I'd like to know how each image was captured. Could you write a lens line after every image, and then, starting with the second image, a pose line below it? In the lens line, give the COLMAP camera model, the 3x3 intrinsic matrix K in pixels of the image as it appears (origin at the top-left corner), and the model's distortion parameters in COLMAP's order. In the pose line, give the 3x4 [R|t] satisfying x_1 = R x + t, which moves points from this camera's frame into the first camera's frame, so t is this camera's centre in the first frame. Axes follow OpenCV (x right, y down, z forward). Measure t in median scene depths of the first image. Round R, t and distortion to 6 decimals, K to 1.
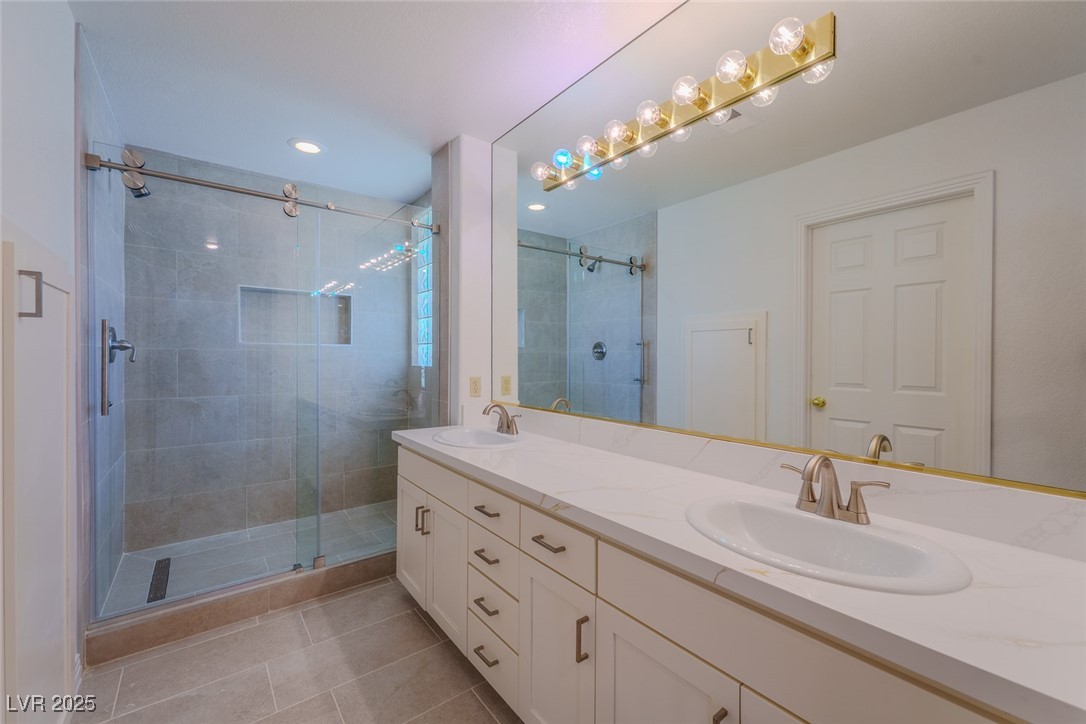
lens RADIAL K [[440.5, 0, 540.1], [0, 440.5, 359.7], [0, 0, 1]] dist [0.002921, 0.000015]
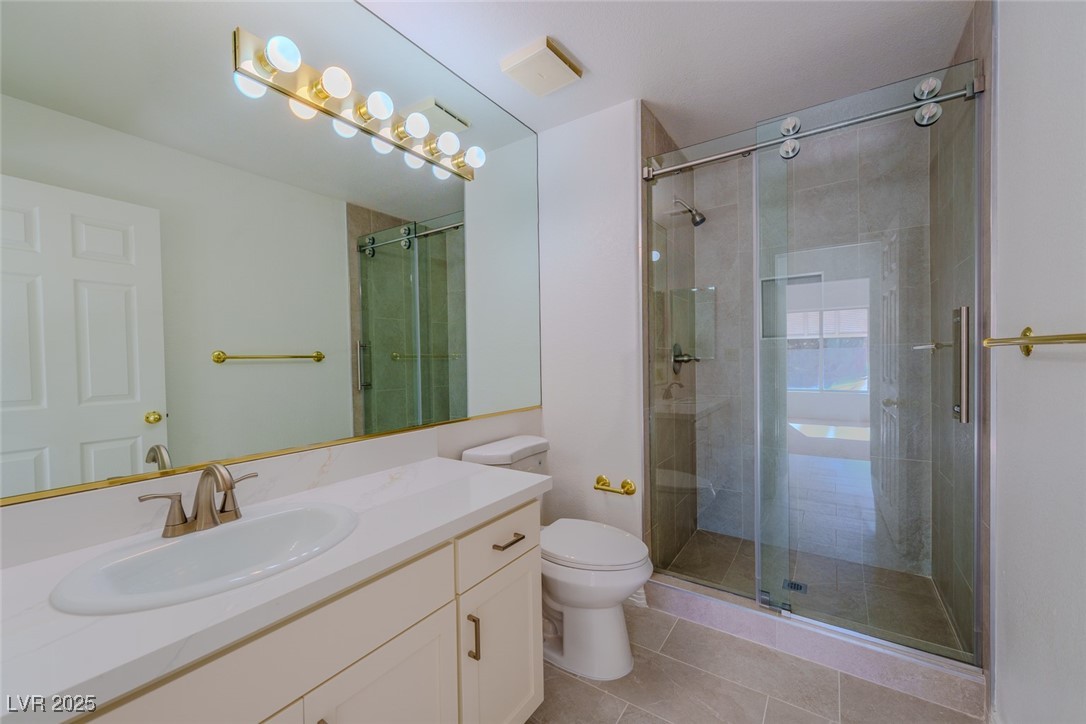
lens RADIAL K [[440.5, 0, 539.0], [0, 440.5, 359.7], [0, 0, 1]] dist [0.002921, 0.000015]
pose [[-0.319329, -0.008683, 0.947604, -0.525787], [0.017496, 0.999734, 0.015057, -0.014400], [-0.947482, 0.021387, -0.319092, 0.665359]]
